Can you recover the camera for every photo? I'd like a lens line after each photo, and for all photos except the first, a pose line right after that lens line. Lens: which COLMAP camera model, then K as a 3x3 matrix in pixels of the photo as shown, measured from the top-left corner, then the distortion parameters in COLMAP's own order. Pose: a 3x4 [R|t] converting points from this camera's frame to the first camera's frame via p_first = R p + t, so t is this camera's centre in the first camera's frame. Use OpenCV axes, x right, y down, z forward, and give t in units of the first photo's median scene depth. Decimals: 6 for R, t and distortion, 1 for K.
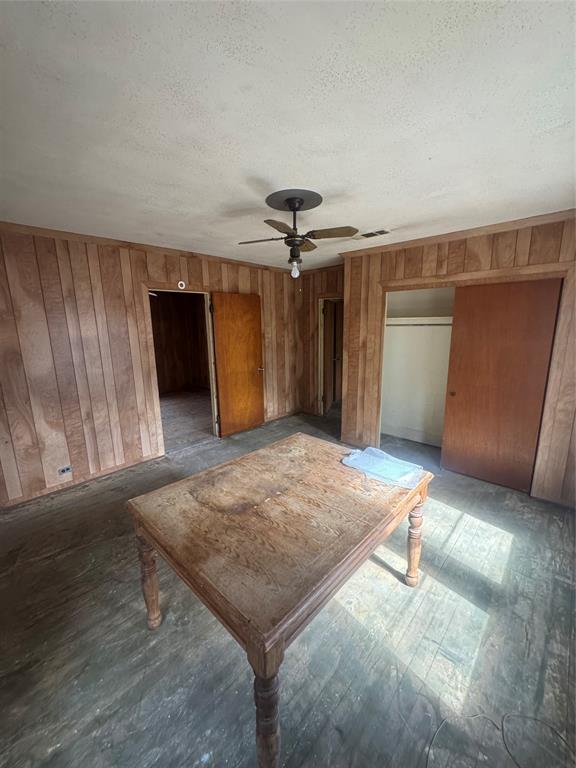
lens RADIAL K [[308.4, 0, 287.7], [0, 308.4, 385.3], [0, 0, 1]] dist [0.000252, -0.000019]
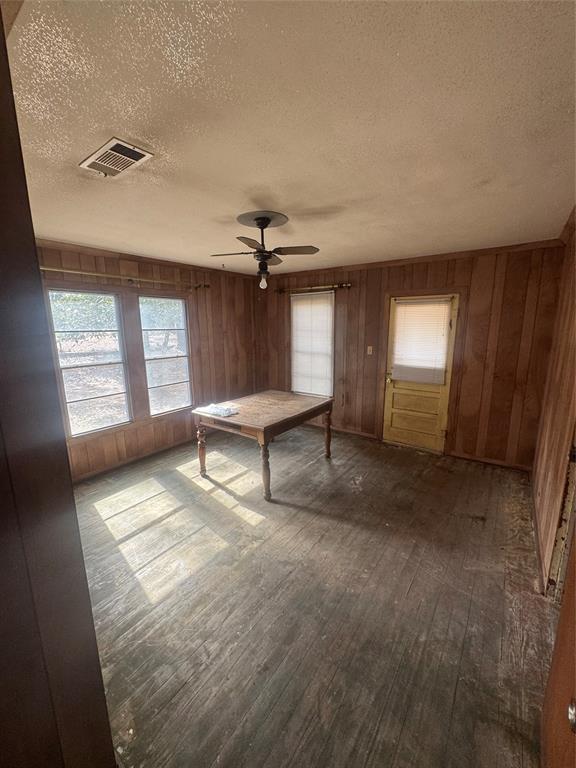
lens RADIAL K [[308.4, 0, 286.8], [0, 308.4, 387.2], [0, 0, 1]] dist [0.000252, -0.000019]
pose [[-0.992952, 0.045120, -0.109591, 0.084947], [-0.000568, 0.922874, 0.385101, -0.488673], [0.118514, 0.382449, -0.916344, 2.354373]]
